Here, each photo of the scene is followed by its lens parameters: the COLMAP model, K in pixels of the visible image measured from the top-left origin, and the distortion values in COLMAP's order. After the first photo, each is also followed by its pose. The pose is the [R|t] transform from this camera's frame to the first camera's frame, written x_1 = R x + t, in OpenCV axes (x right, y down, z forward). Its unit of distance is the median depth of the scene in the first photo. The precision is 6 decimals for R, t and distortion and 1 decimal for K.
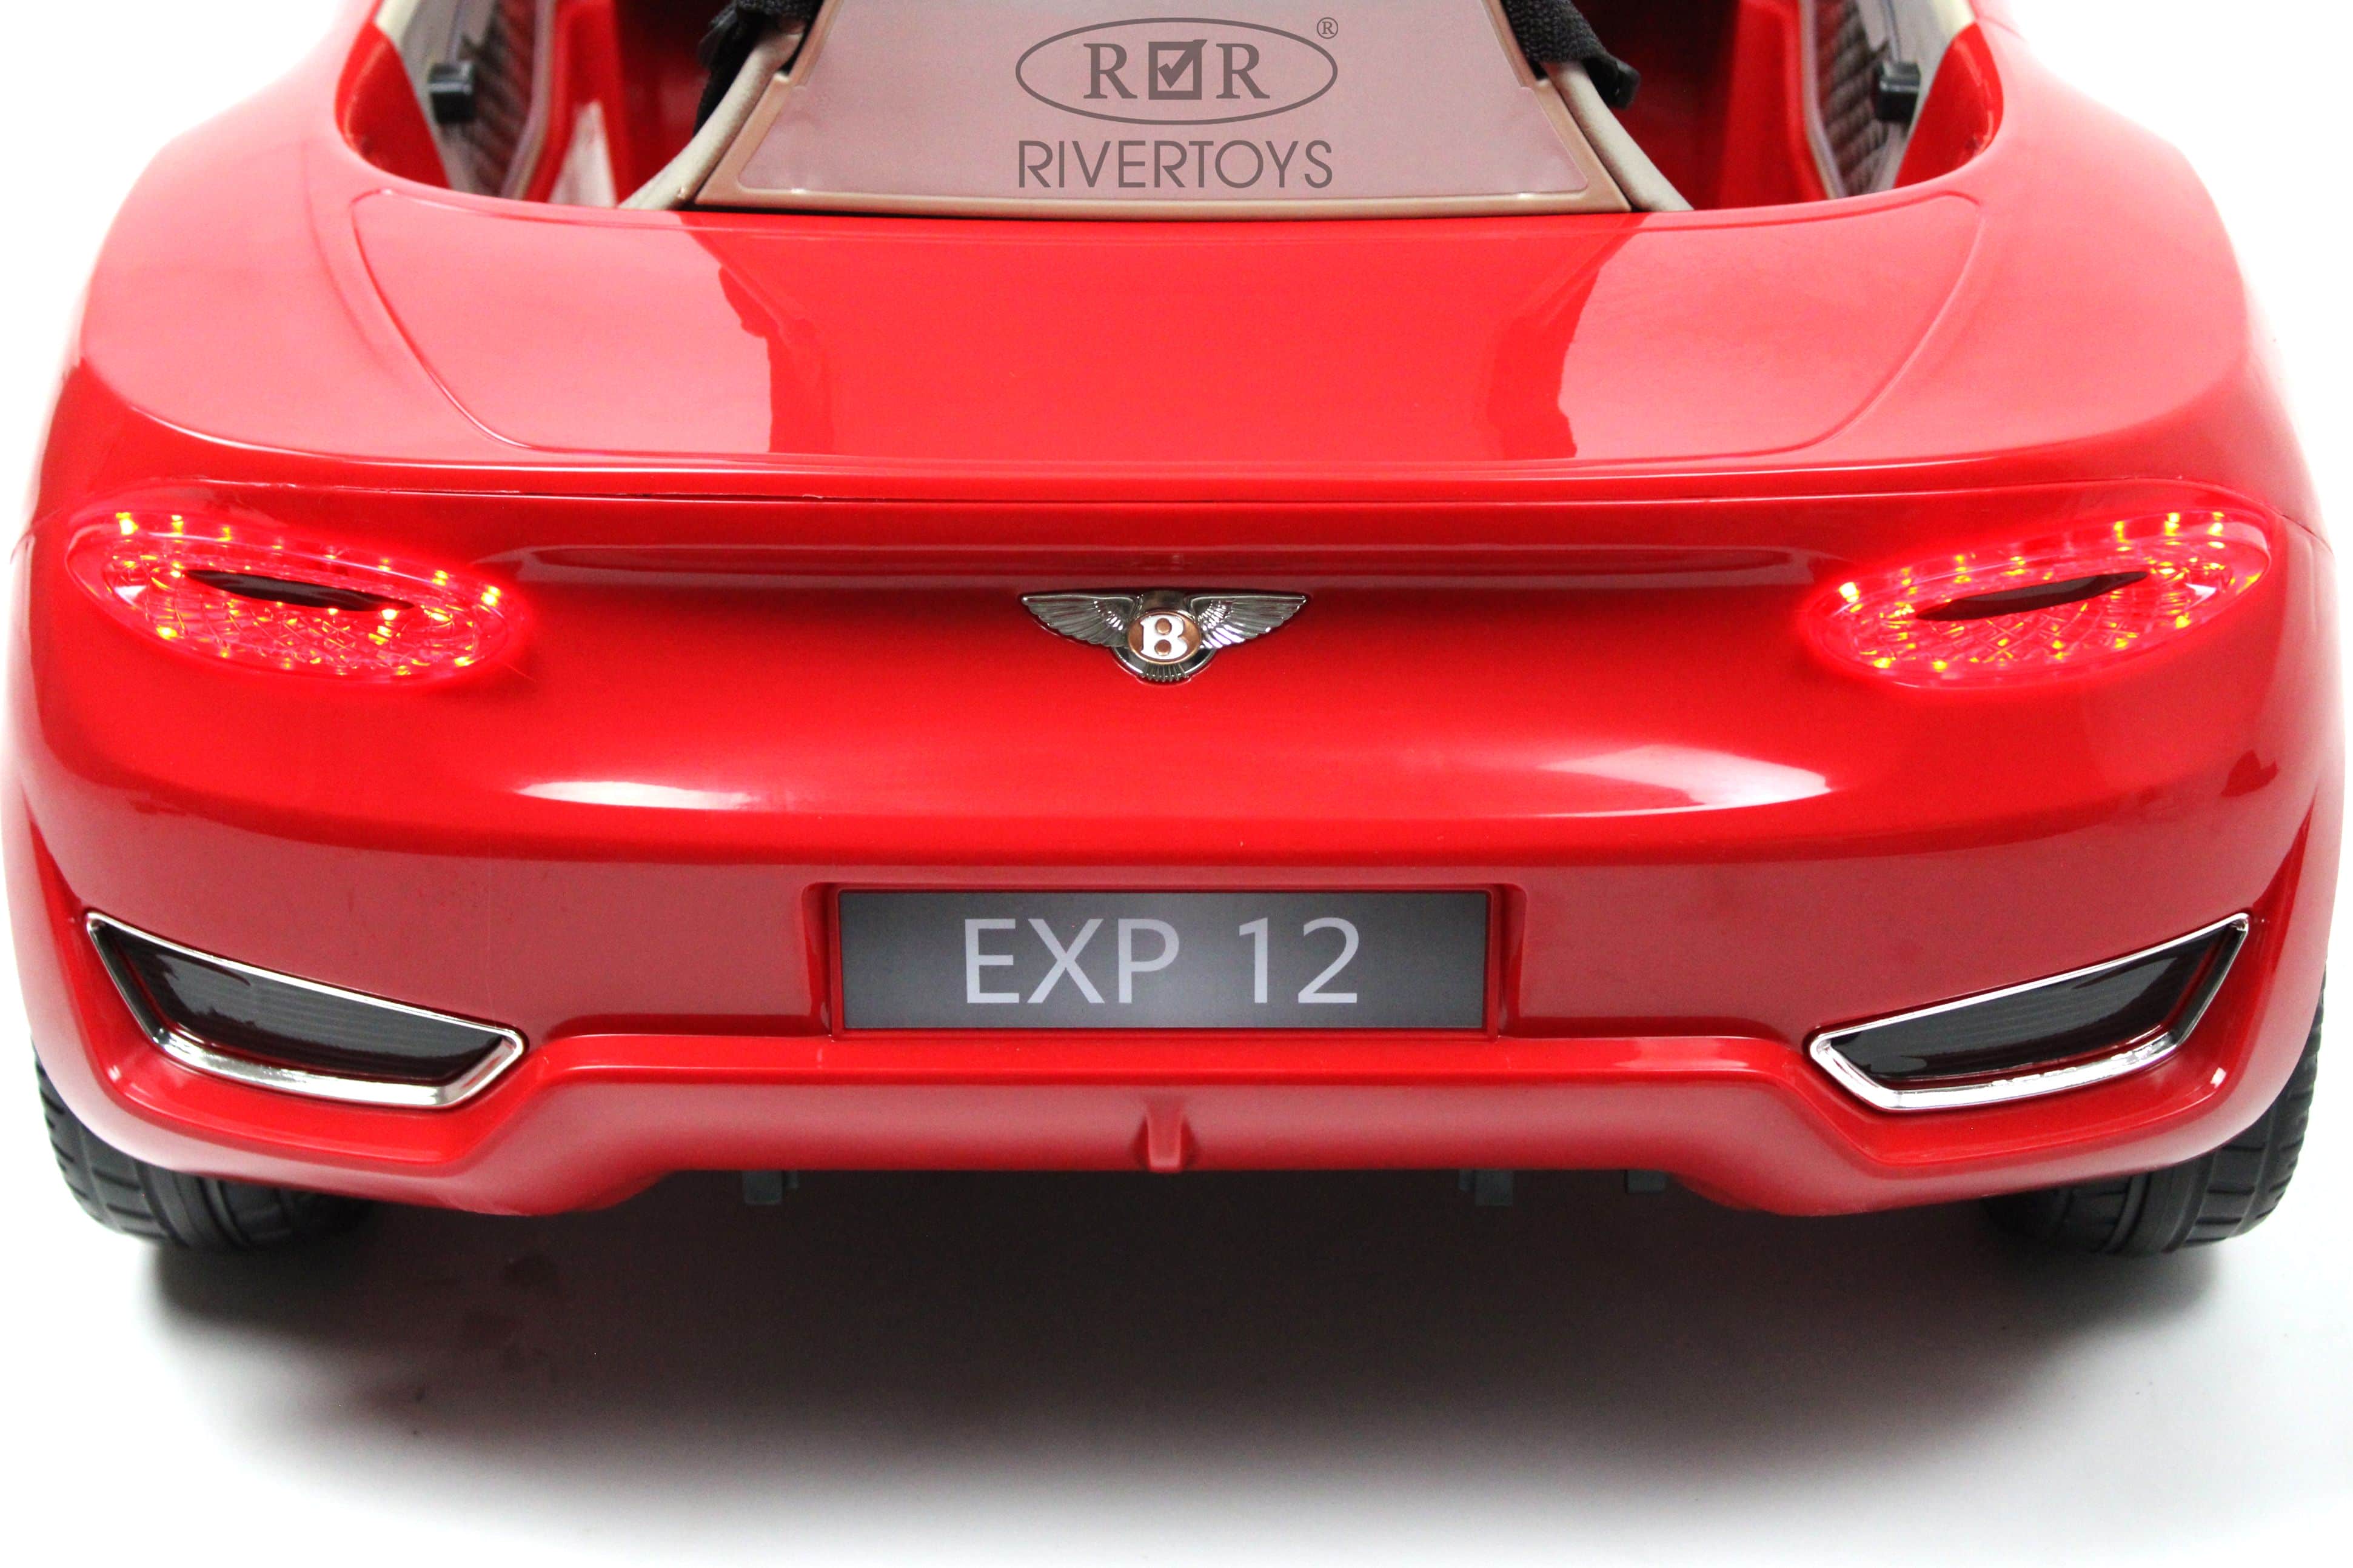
lens RADIAL K [[4456.6, 0, 1176.5], [0, 4456.6, 784.0], [0, 0, 1]] dist [0.018630, -0.047946]
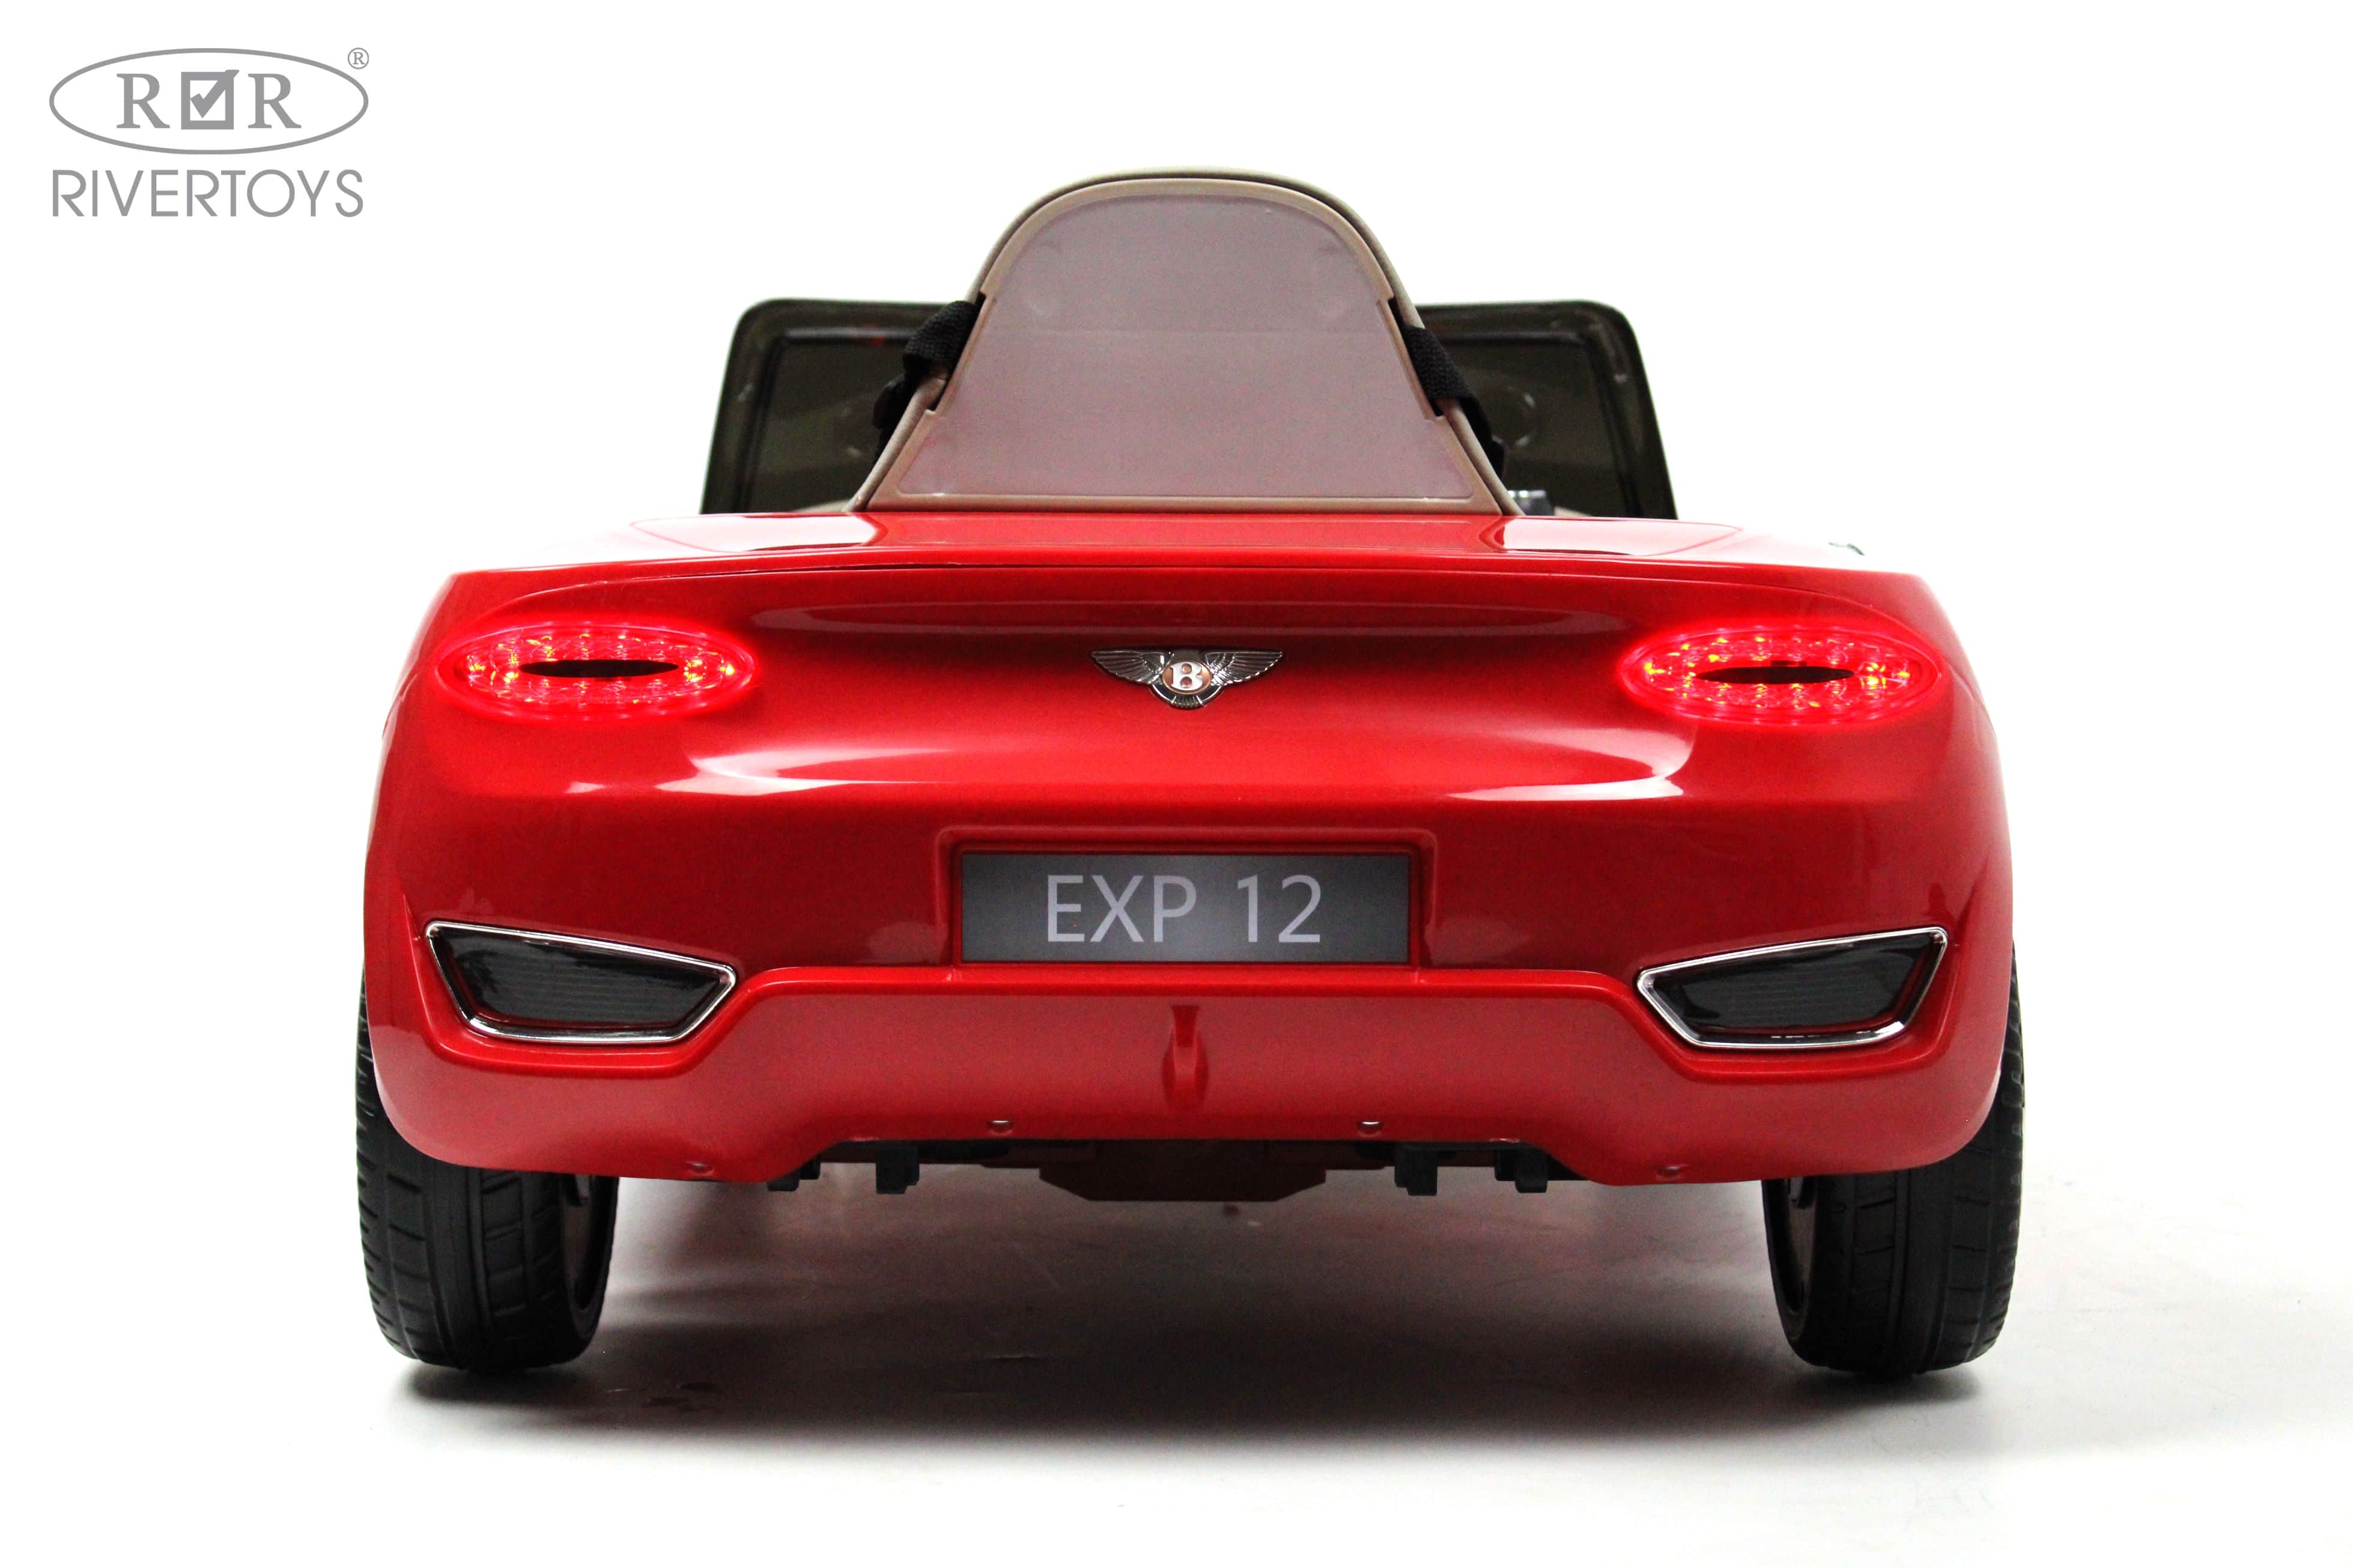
lens RADIAL K [[4456.6, 0, 1176.5], [0, 4456.6, 784.0], [0, 0, 1]] dist [0.018630, -0.047946]
pose [[0.999983, 0.005582, 0.001721, -0.008411], [-0.004457, 0.919484, -0.393102, 0.567536], [-0.003777, 0.393088, 0.919493, -0.339306]]
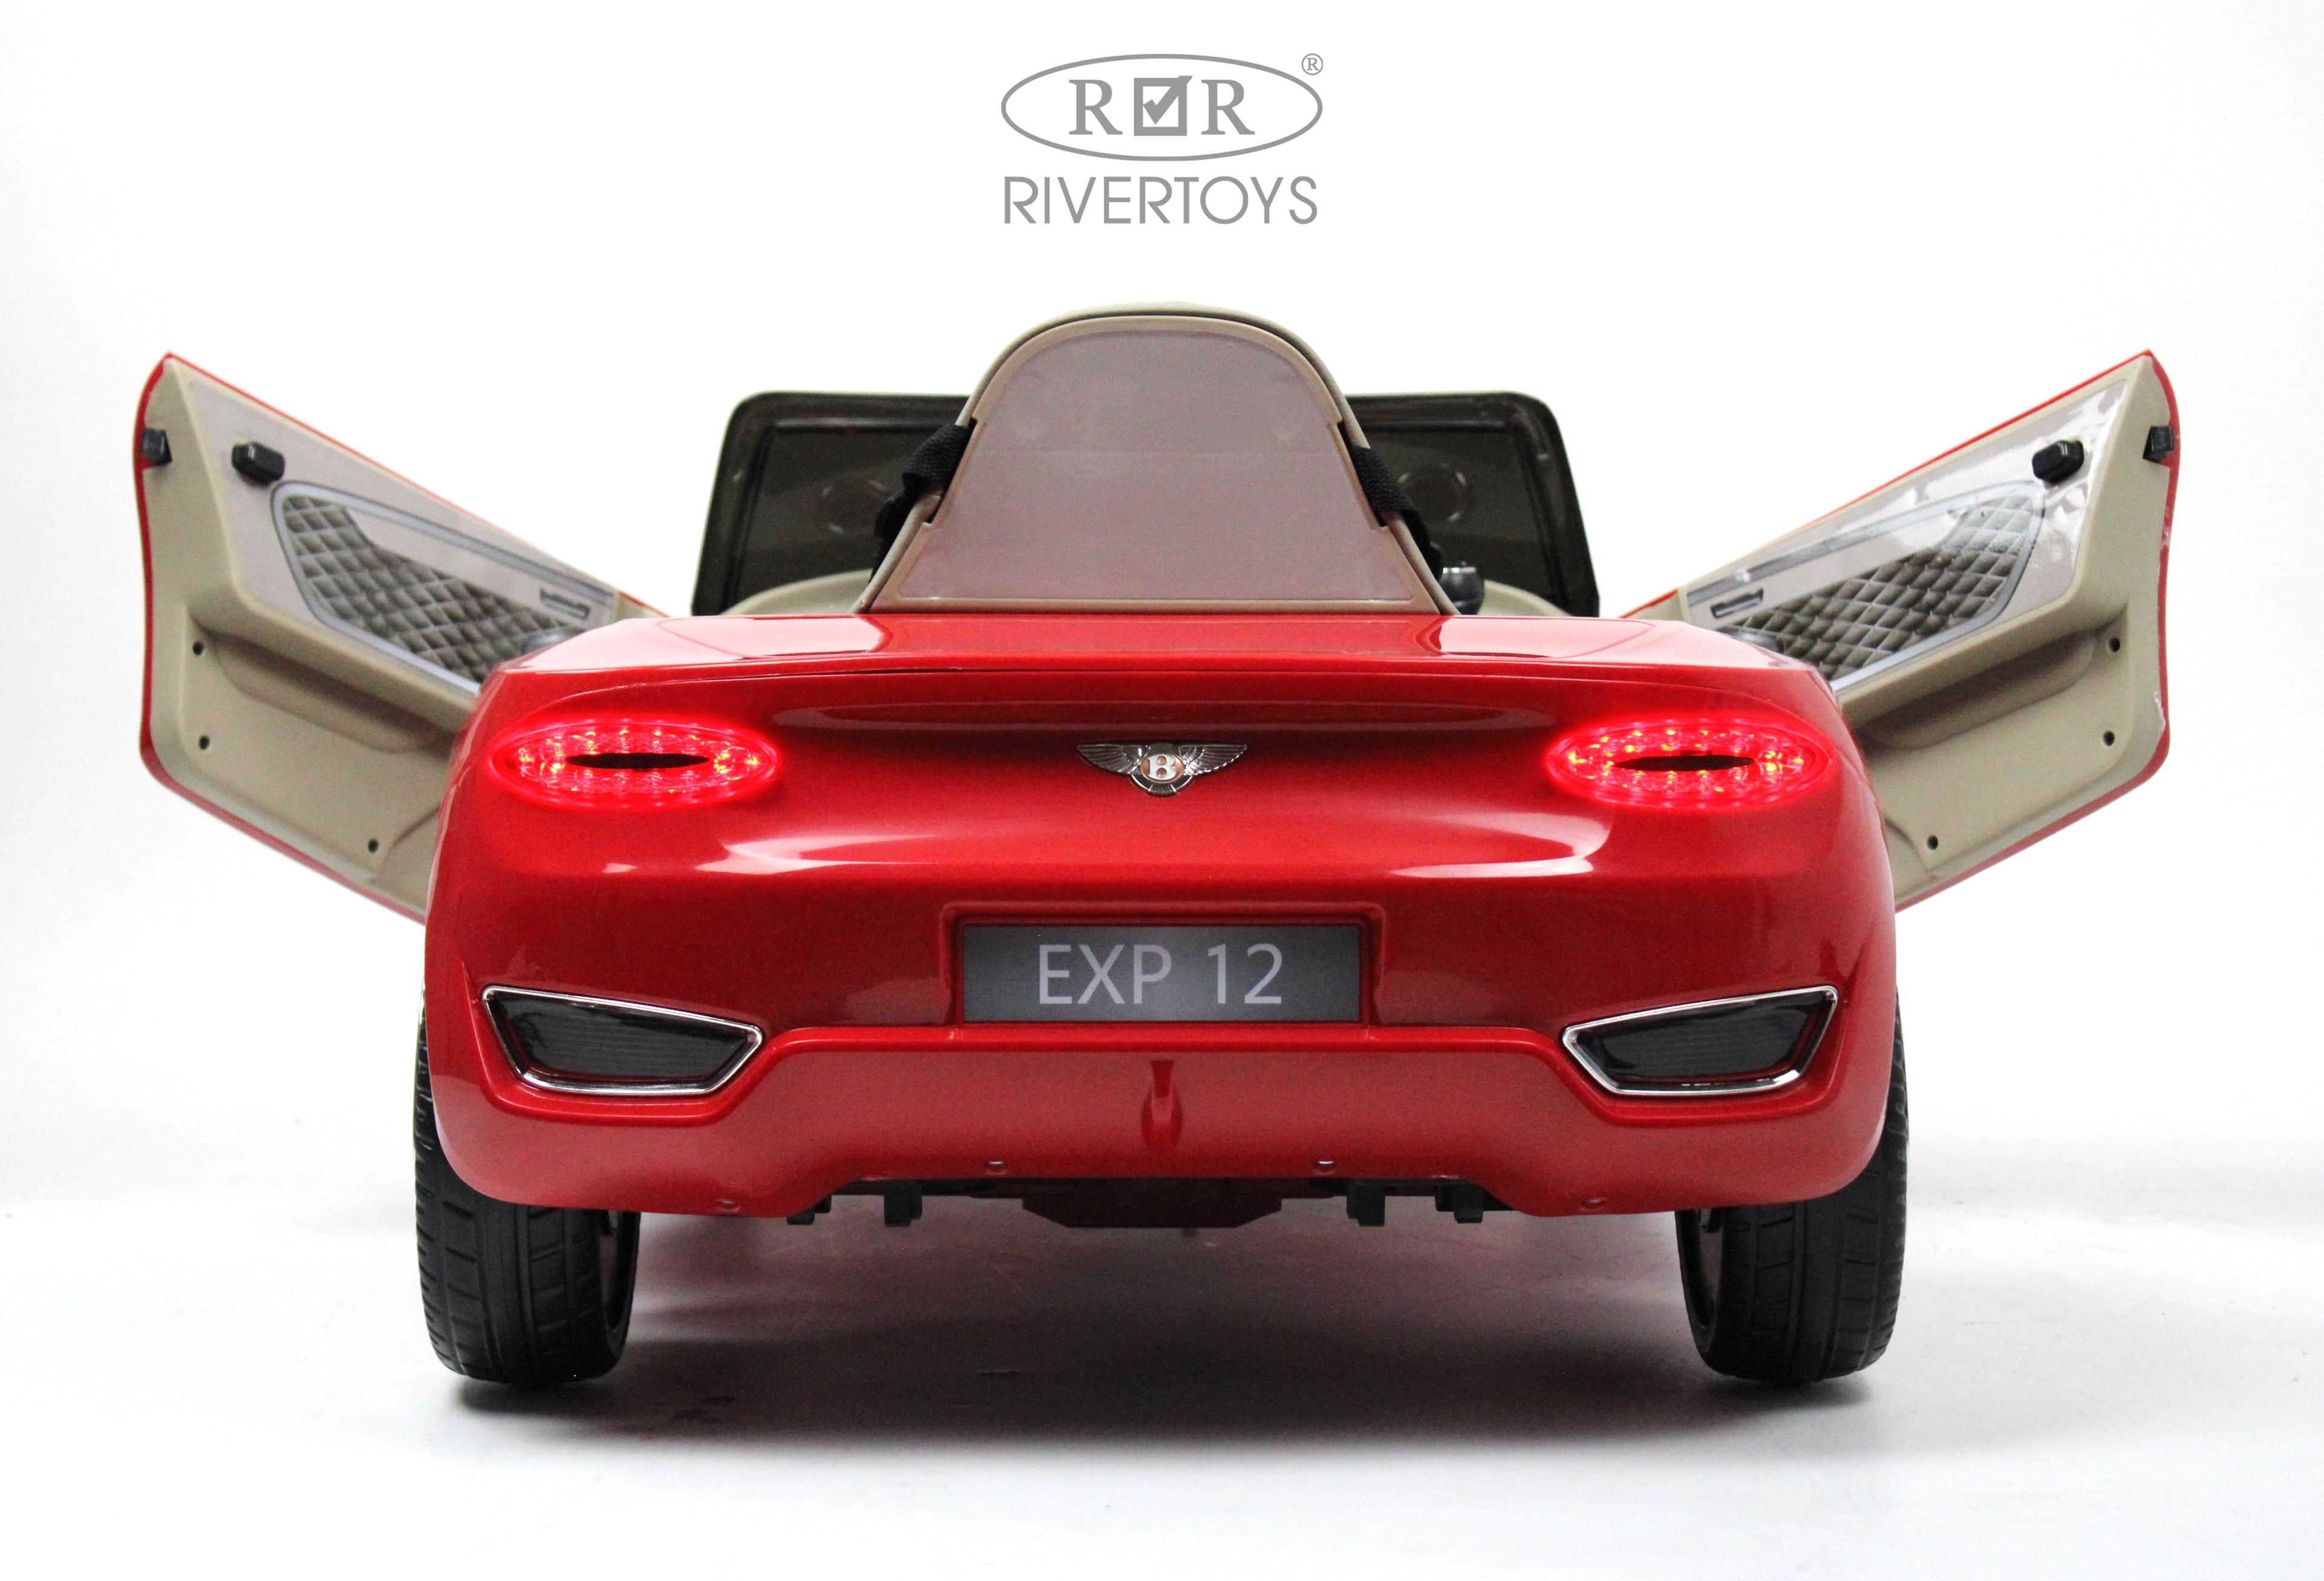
lens RADIAL K [[4463.2, 0, 1139.4], [0, 4463.2, 831.1], [0, 0, 1]] dist [0.016868, 0.019192]
pose [[0.999929, 0.001405, 0.011833, -0.030244], [0.003223, 0.924111, -0.382111, 0.610900], [-0.011472, 0.382122, 0.924041, -0.519567]]
